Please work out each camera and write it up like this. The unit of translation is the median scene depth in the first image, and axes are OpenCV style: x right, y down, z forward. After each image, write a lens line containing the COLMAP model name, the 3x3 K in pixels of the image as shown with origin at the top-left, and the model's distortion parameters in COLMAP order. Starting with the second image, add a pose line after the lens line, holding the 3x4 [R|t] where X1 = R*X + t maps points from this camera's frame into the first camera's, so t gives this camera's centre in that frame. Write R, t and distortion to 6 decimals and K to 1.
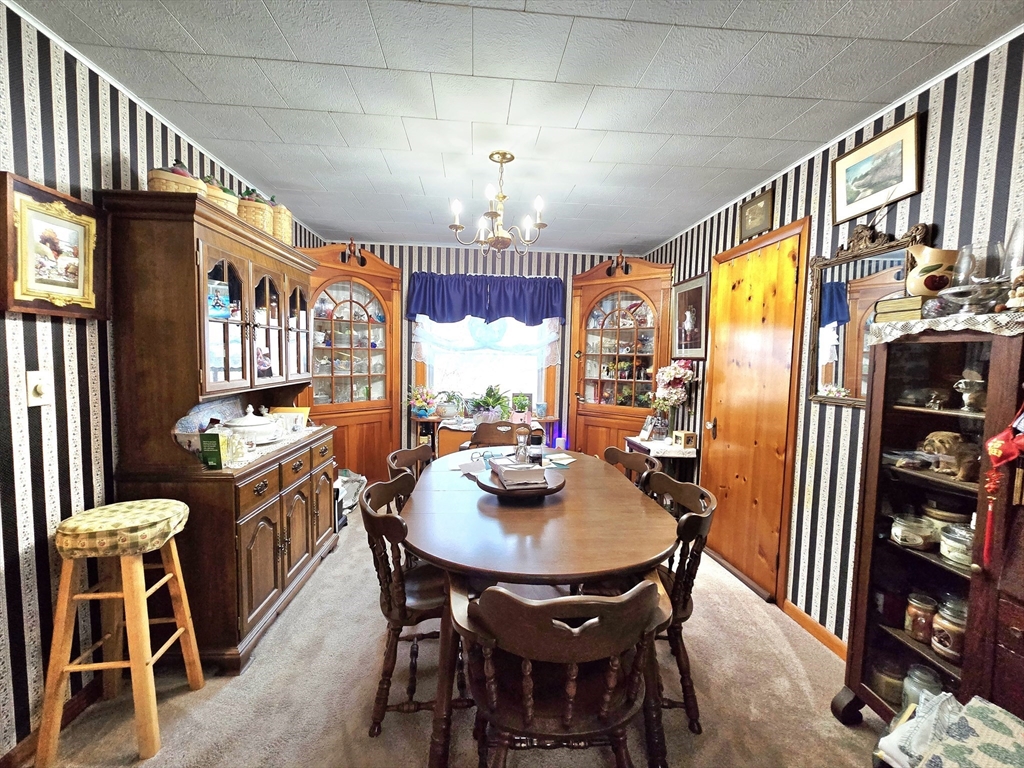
lens RADIAL K [[418.9, 0, 512.5], [0, 418.9, 385.3], [0, 0, 1]] dist [-0.006227, 0.000969]
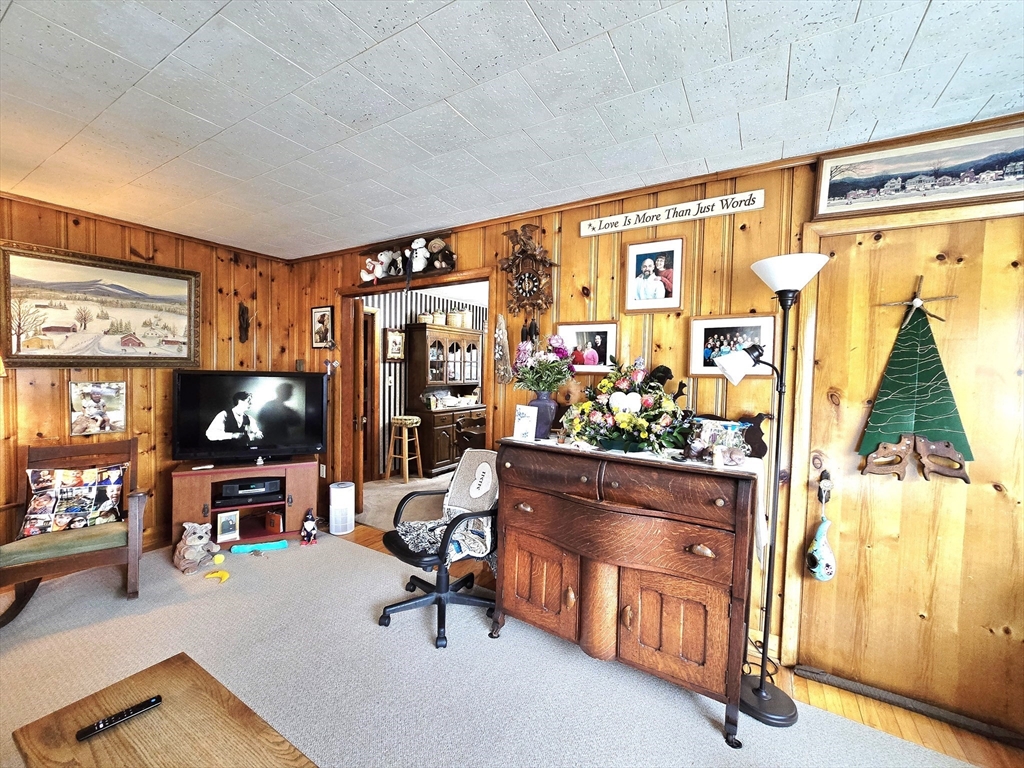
lens RADIAL K [[418.9, 0, 510.9], [0, 418.9, 385.7], [0, 0, 1]] dist [-0.006227, 0.000969]
pose [[0.806319, 0.020185, -0.591137, 0.878667], [-0.042922, 0.998779, -0.024442, 0.043284], [0.589922, 0.045081, 0.806201, -0.628735]]
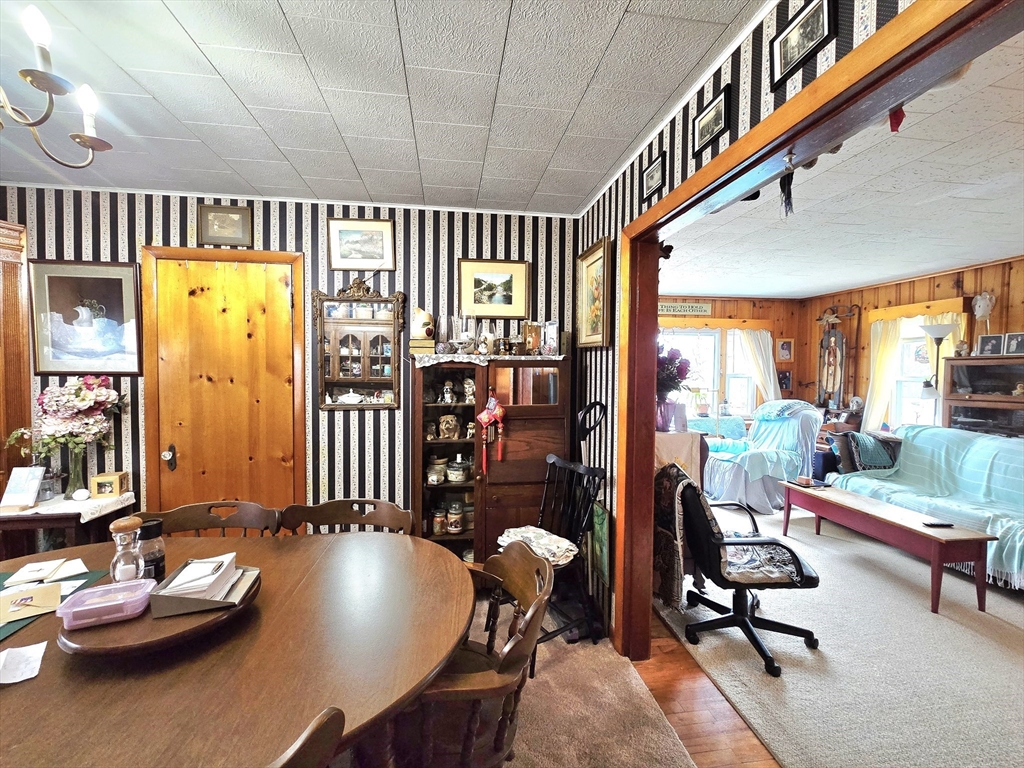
lens RADIAL K [[418.9, 0, 508.0], [0, 418.9, 388.2], [0, 0, 1]] dist [-0.006227, 0.000969]
pose [[-0.044756, -0.060576, 0.997160, -0.348601], [0.056808, 0.996390, 0.063079, -0.046693], [-0.997381, 0.059470, -0.041153, 0.339874]]
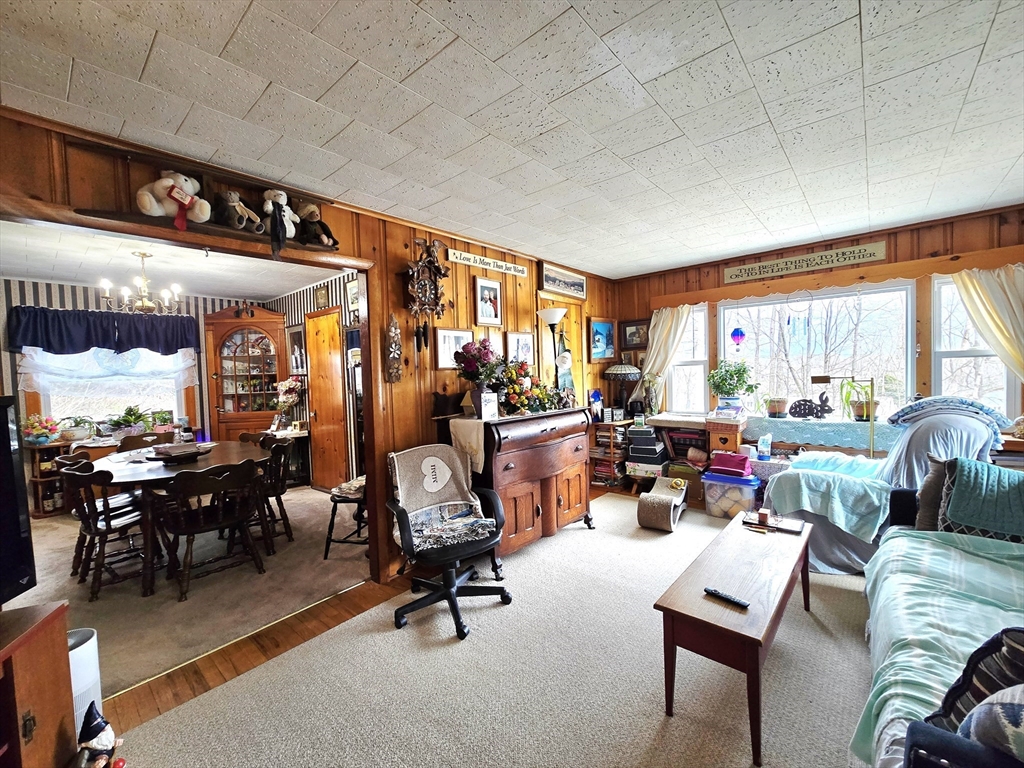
lens RADIAL K [[418.9, 0, 510.1], [0, 418.9, 385.2], [0, 0, 1]] dist [-0.006227, 0.000969]
pose [[0.721427, -0.071916, 0.688746, -0.099824], [0.093079, 0.995638, 0.006465, 0.040276], [-0.686207, 0.059444, 0.724973, -0.732273]]
